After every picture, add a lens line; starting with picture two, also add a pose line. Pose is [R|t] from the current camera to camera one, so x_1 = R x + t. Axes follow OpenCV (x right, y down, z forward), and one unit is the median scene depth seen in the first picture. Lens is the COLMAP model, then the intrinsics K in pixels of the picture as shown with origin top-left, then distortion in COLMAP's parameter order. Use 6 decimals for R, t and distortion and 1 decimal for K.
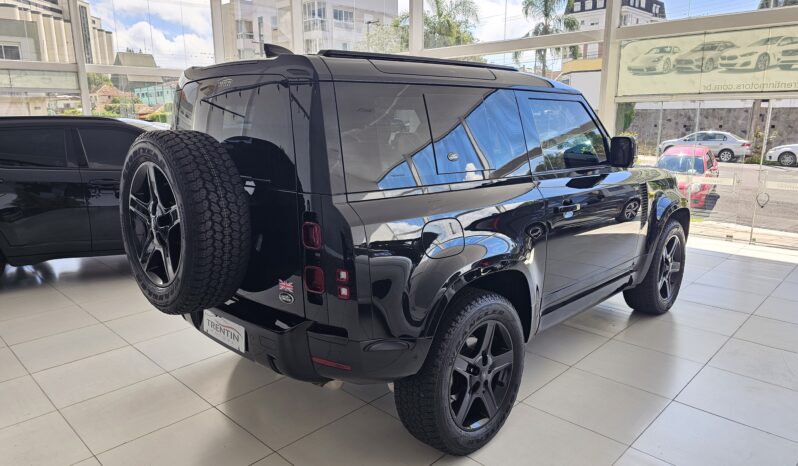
lens RADIAL K [[540.4, 0, 398.8], [0, 540.4, 234.0], [0, 0, 1]] dist [-0.013253, -0.004825]
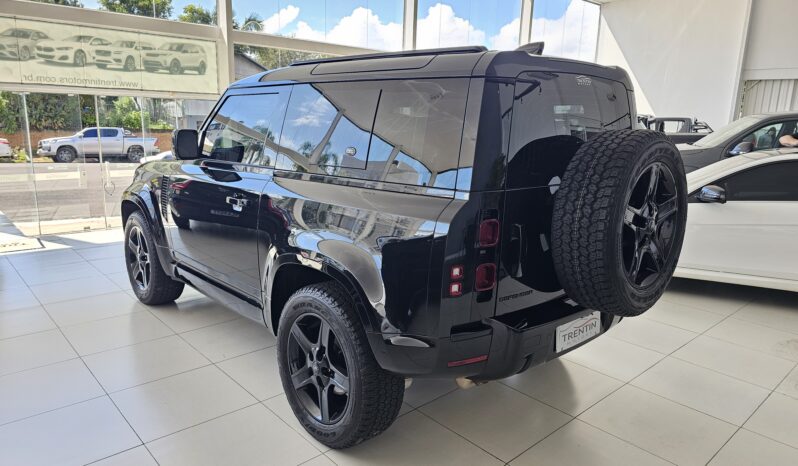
lens RADIAL K [[540.4, 0, 396.0], [0, 540.4, 239.3], [0, 0, 1]] dist [-0.013253, -0.004825]
pose [[0.049404, -0.205122, 0.977489, -0.376291], [0.181633, 0.964210, 0.193156, -0.068930], [-0.982125, 0.168002, 0.084893, 0.355452]]
